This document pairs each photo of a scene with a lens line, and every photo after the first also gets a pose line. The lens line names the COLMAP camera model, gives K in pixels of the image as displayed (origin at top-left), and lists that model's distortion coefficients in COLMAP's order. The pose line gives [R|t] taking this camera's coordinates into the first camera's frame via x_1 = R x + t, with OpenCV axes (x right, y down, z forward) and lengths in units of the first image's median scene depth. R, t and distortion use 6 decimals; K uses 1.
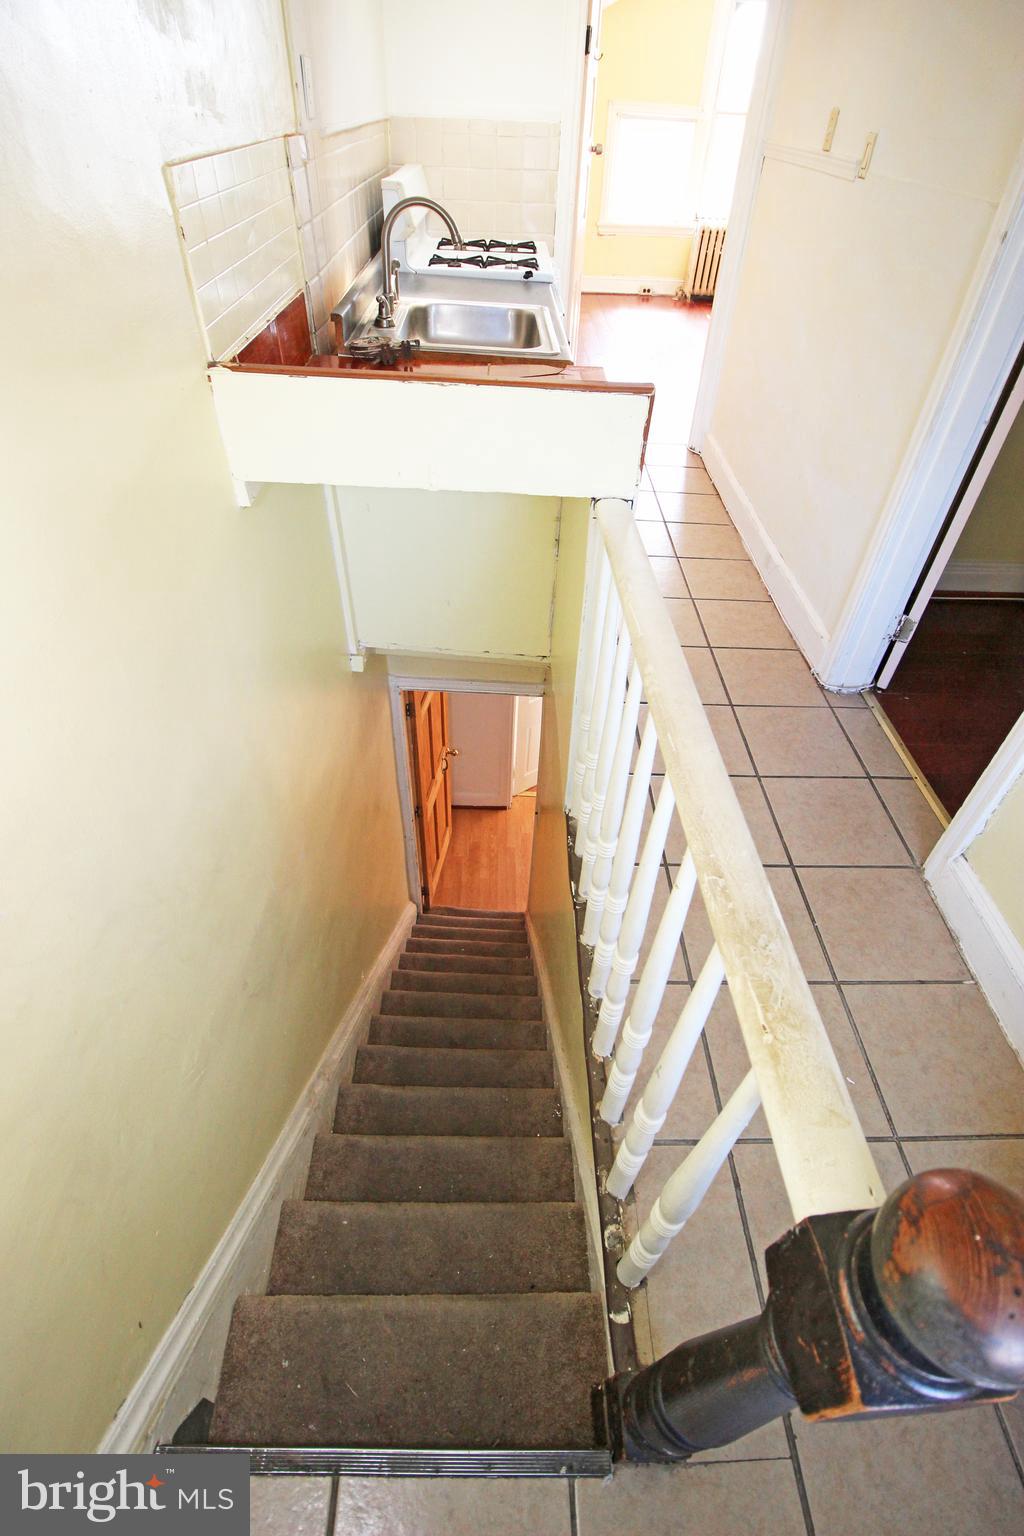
lens RADIAL K [[699.3, 0, 512.0], [0, 699.3, 768.0], [0, 0, 1]] dist [-0.000511, 0.000026]
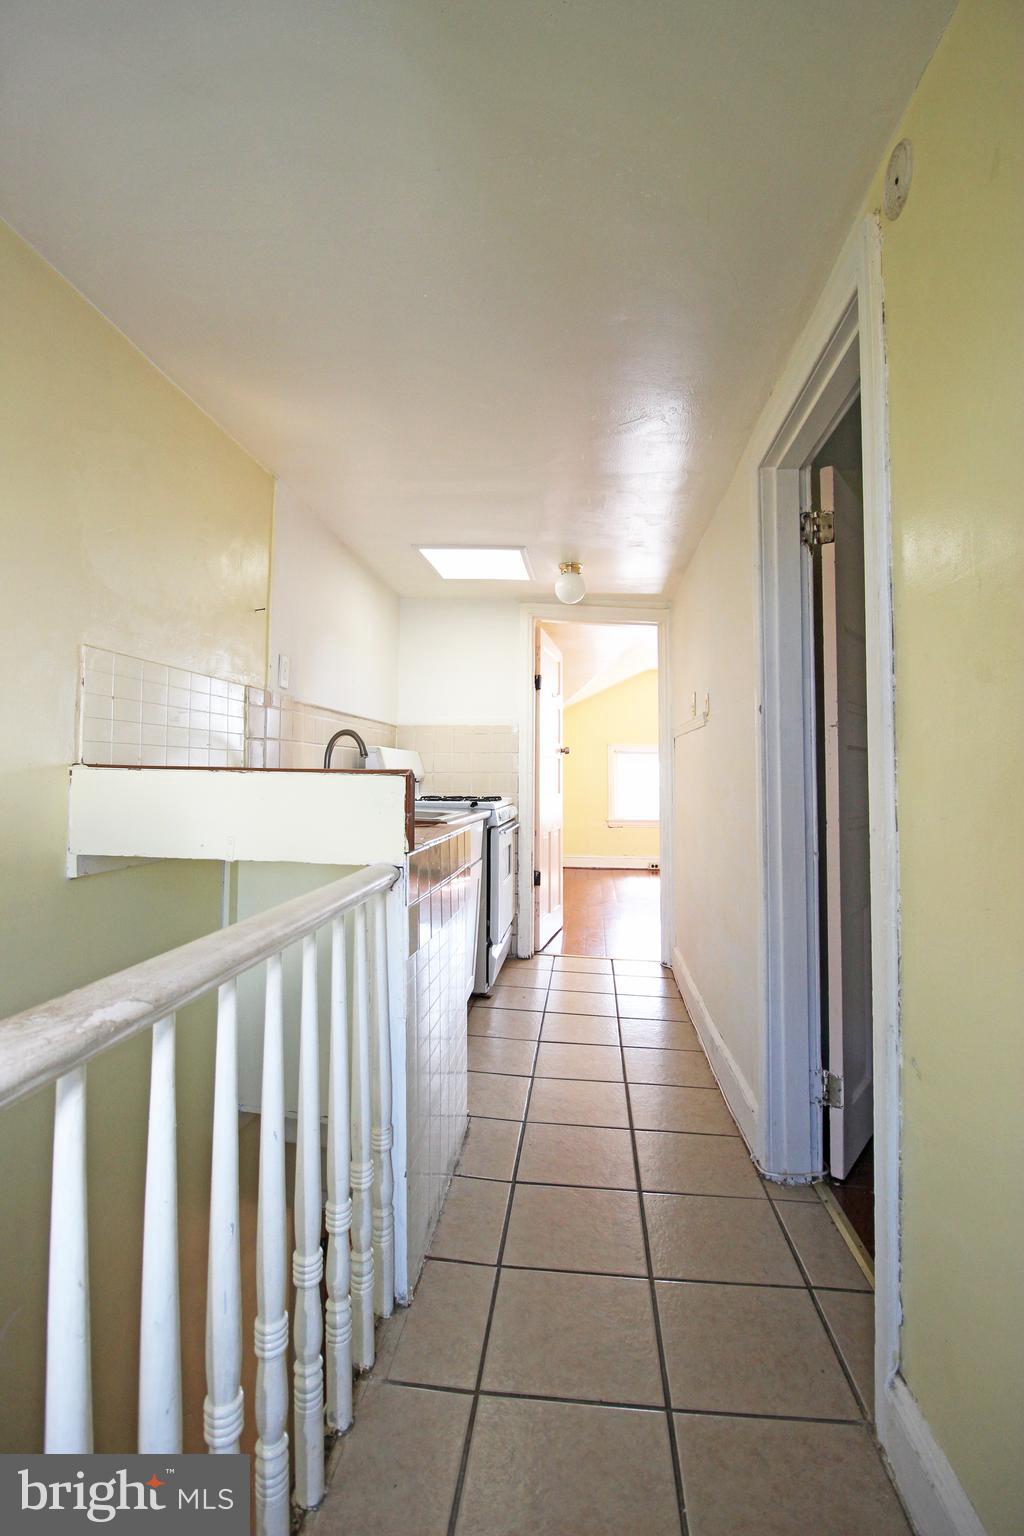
lens RADIAL K [[735.3, 0, 512.0], [0, 735.3, 768.0], [0, 0, 1]] dist [0.002106, -0.013294]
pose [[0.994145, -0.007052, -0.107821, 0.277519], [-0.070851, 0.710848, -0.699768, 0.166991], [0.081579, 0.703310, 0.706187, 0.082097]]
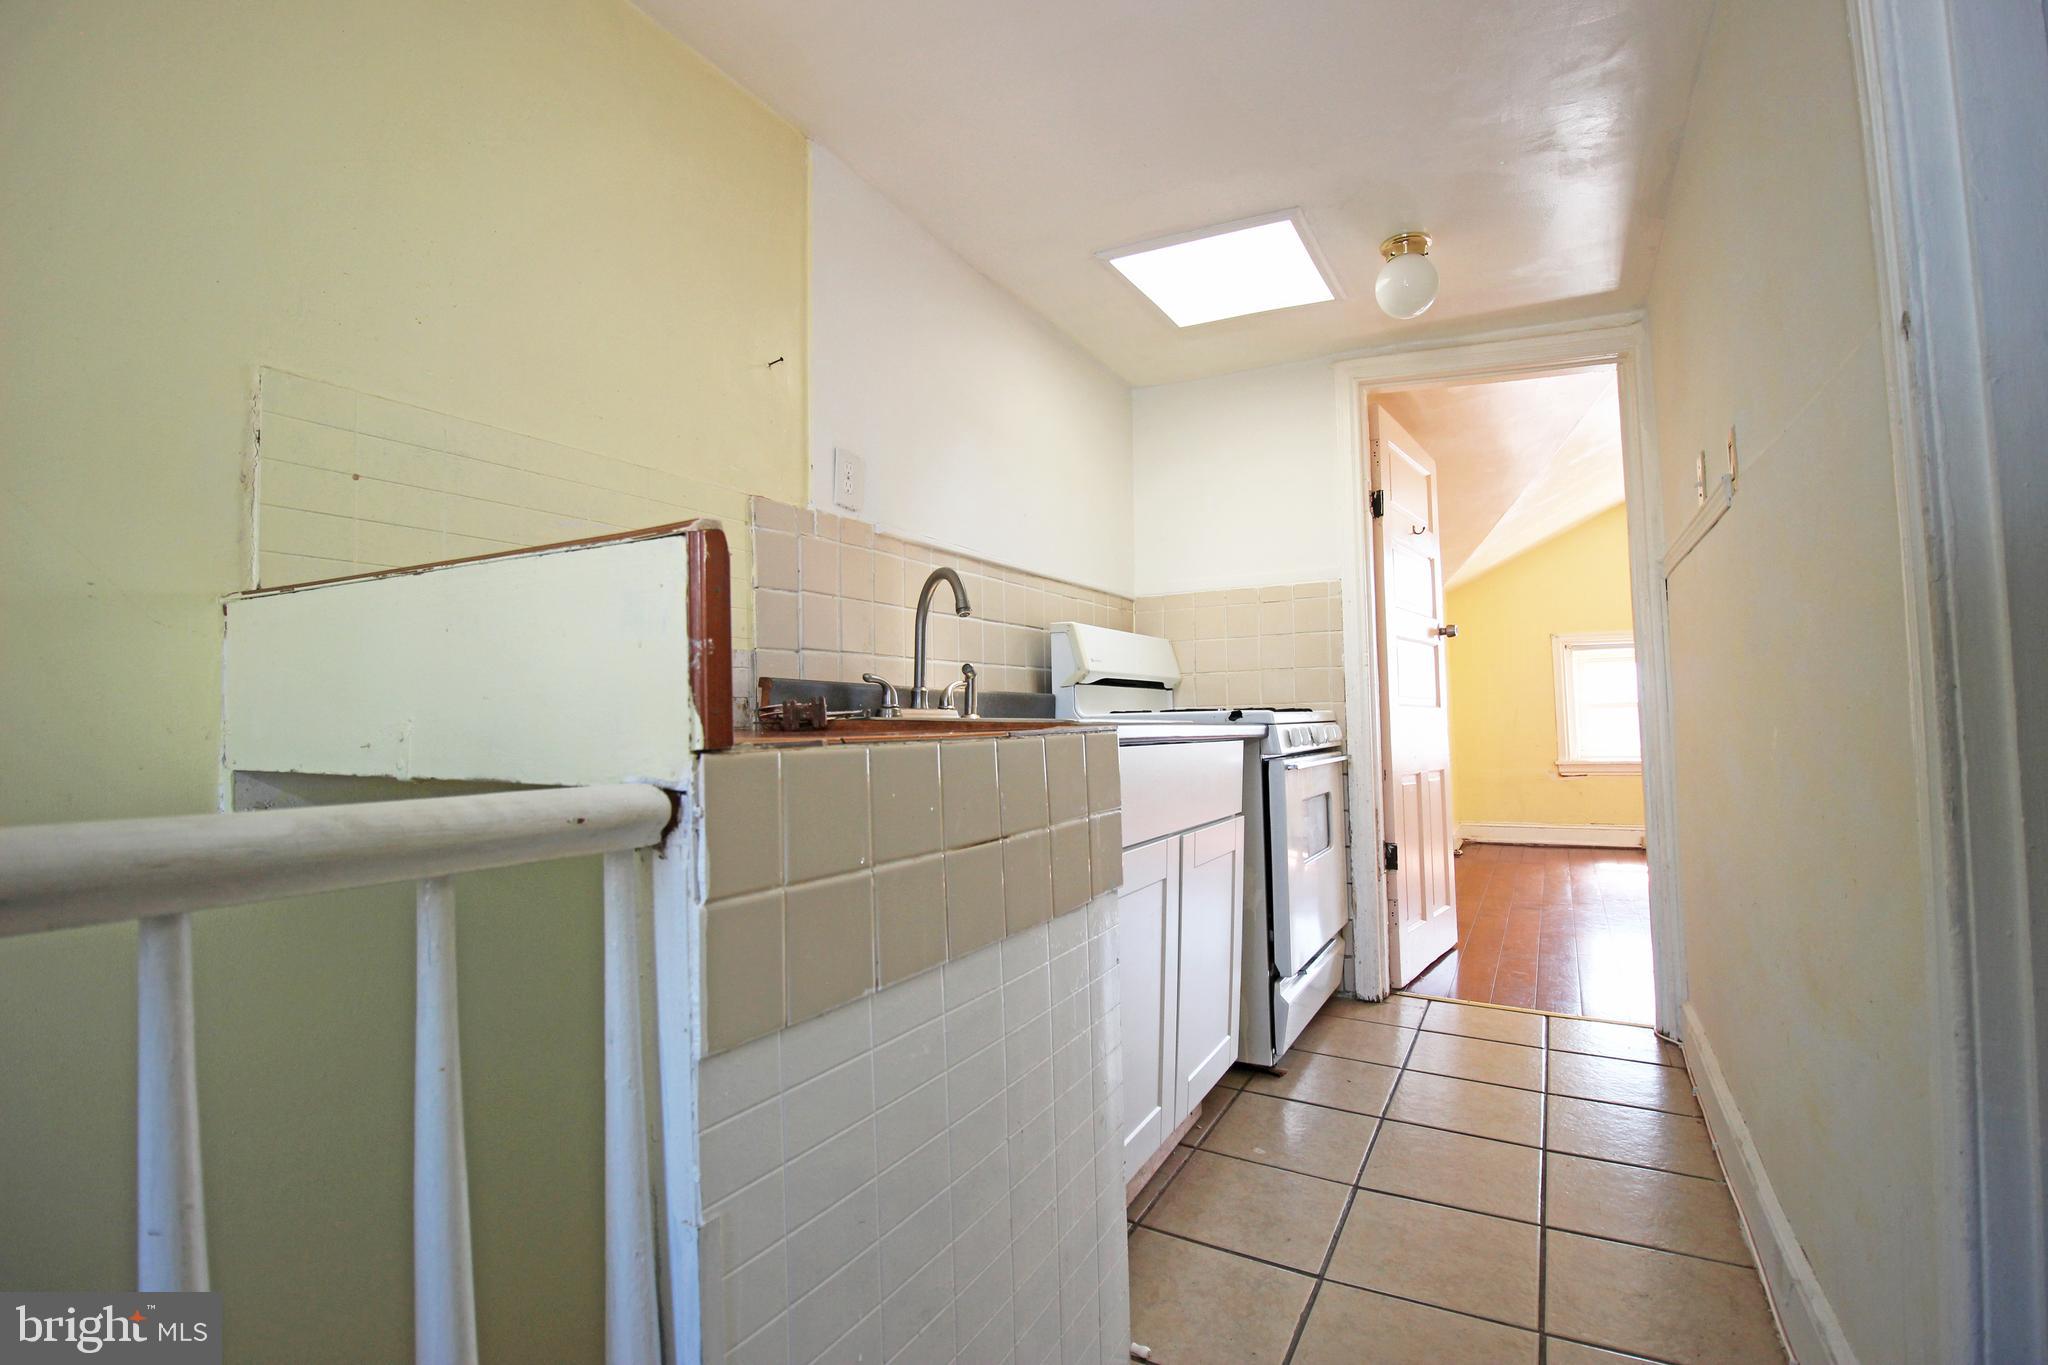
lens RADIAL K [[980.4, 0, 1029.4], [0, 980.4, 692.1], [0, 0, 1]] dist [0.002106, -0.013294]
pose [[0.881528, -0.044535, -0.470027, 0.350765], [-0.305040, 0.706134, -0.639004, -0.081250], [0.360360, 0.706676, 0.608892, 0.429181]]
